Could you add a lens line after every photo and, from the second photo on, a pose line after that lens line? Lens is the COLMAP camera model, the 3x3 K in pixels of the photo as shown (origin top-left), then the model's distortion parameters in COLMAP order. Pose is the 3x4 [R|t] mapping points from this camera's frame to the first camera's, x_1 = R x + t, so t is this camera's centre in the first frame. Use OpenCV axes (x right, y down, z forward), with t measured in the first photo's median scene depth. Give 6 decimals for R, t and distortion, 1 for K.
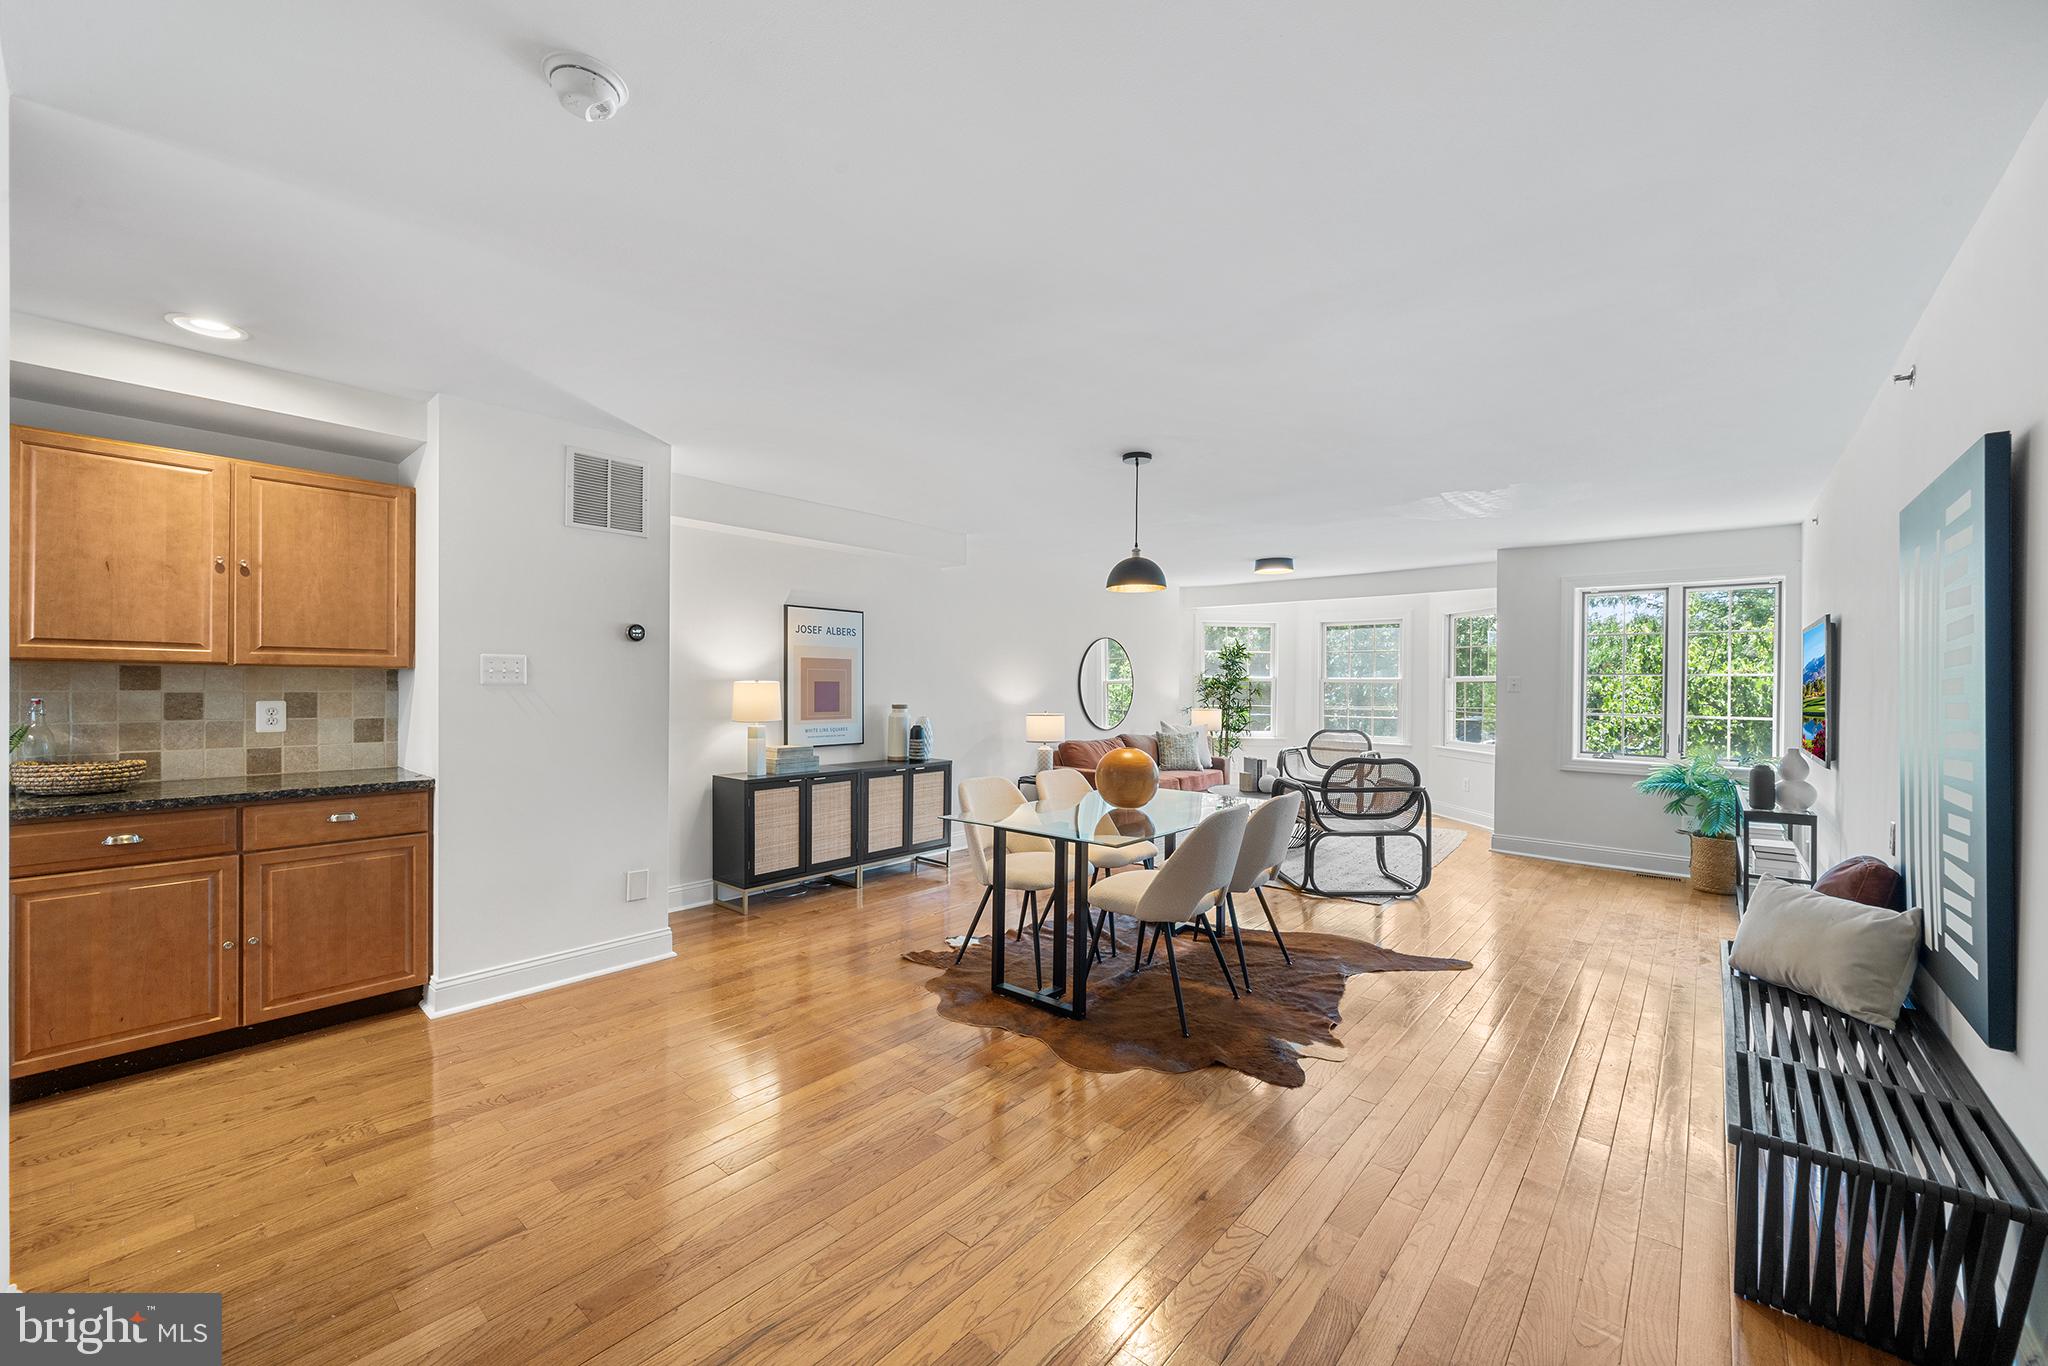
lens RADIAL K [[794.2, 0, 1026.8], [0, 794.2, 686.0], [0, 0, 1]] dist [-0.002722, 0.000130]
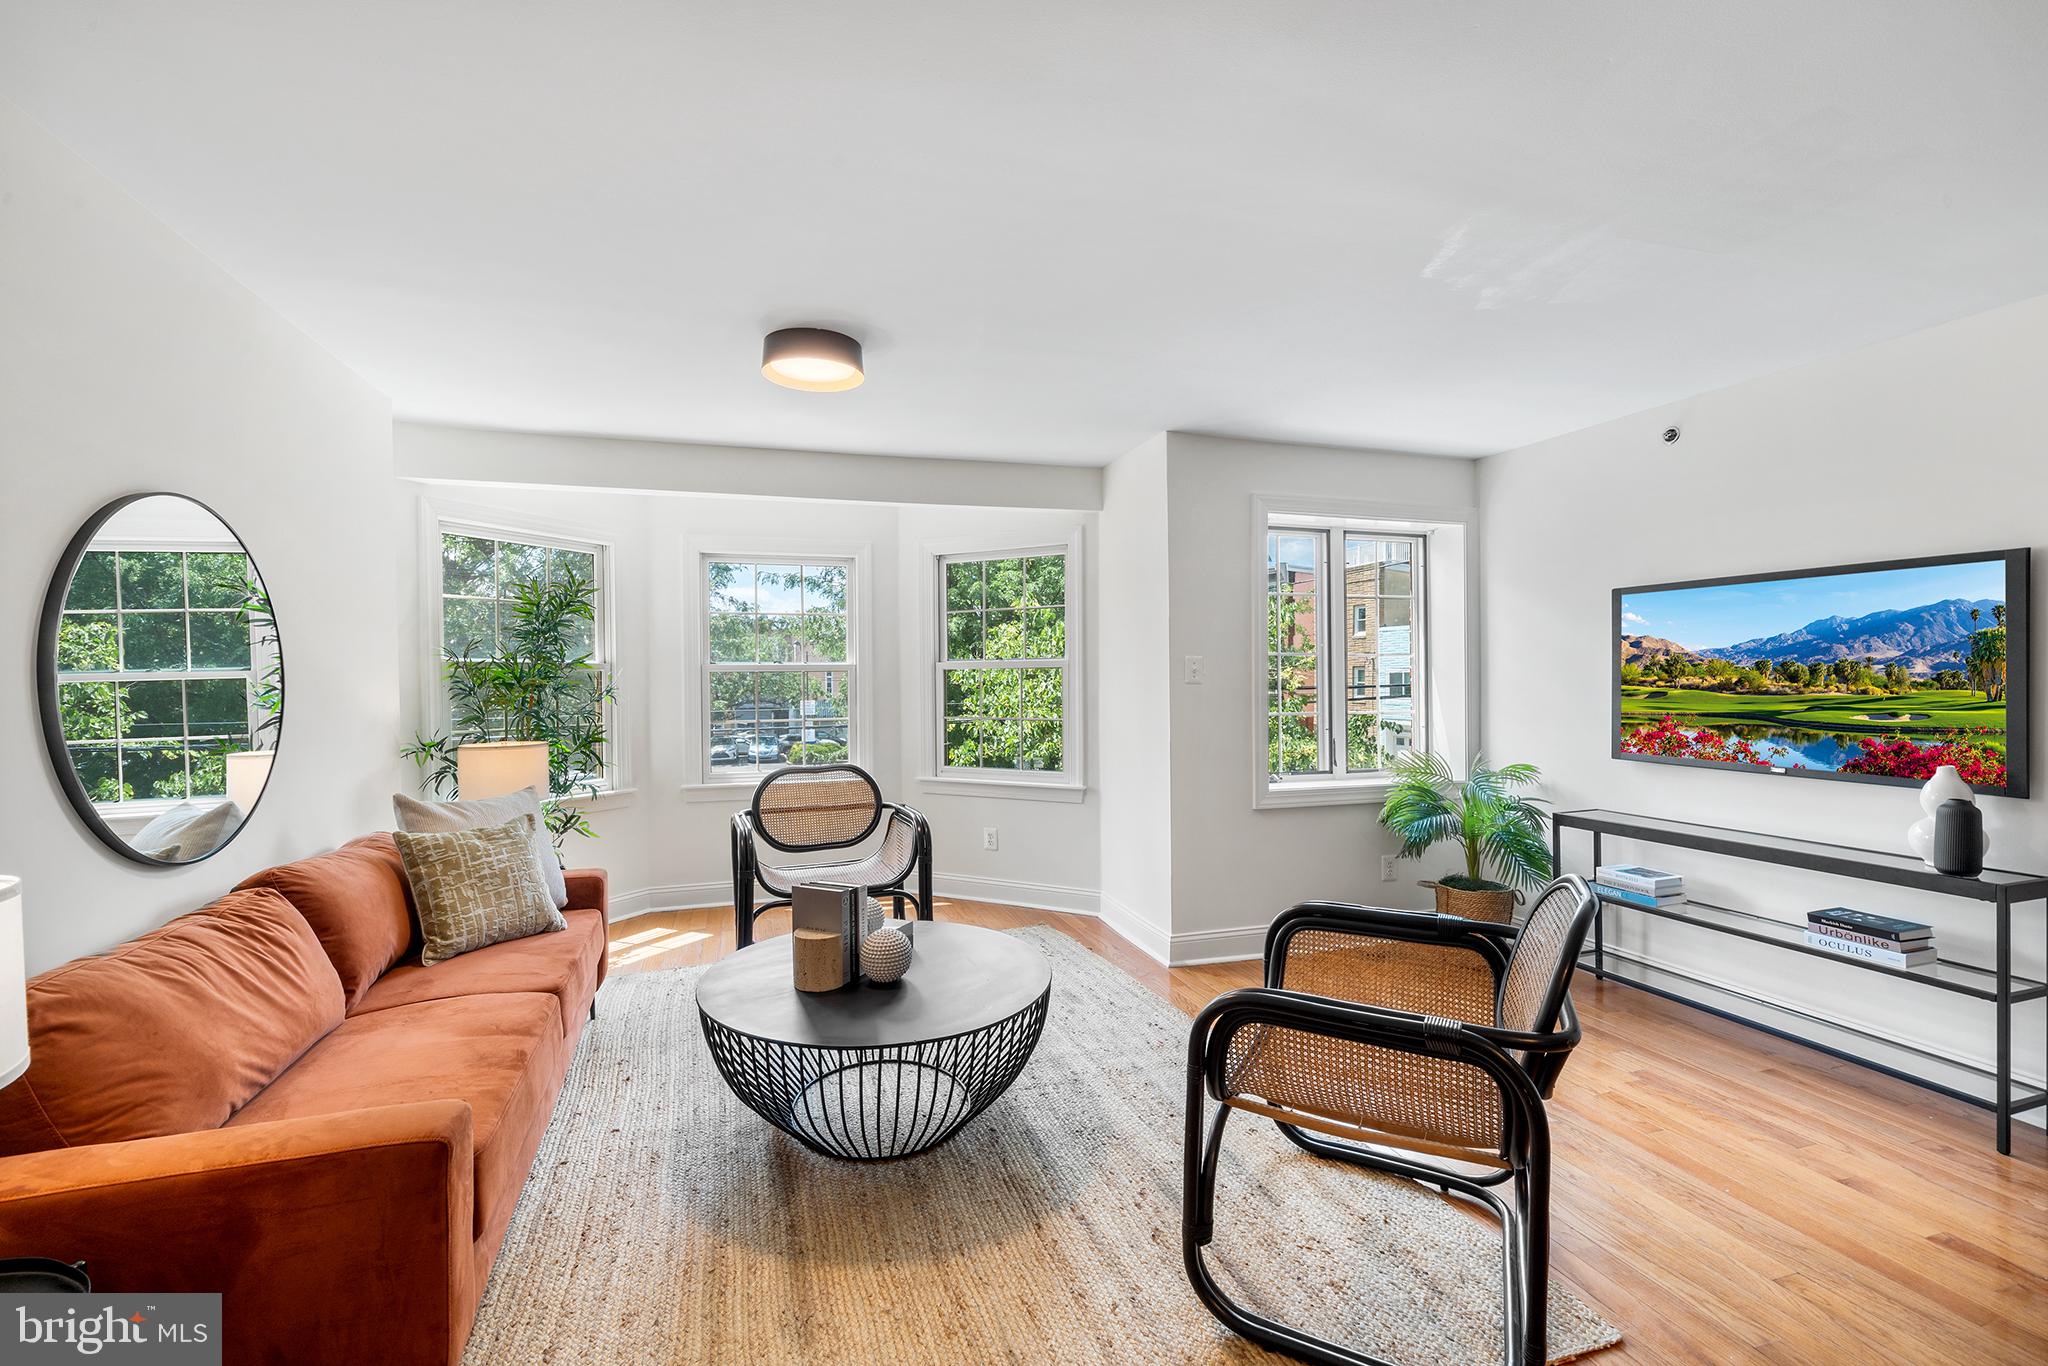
lens RADIAL K [[884.2, 0, 1027.9], [0, 884.2, 685.0], [0, 0, 1]] dist [-0.000161, -0.000525]
pose [[0.531682, -0.020769, 0.846689, 0.008347], [0.013441, 0.999780, 0.016084, -0.003338], [-0.846837, 0.002829, 0.531845, 1.003145]]
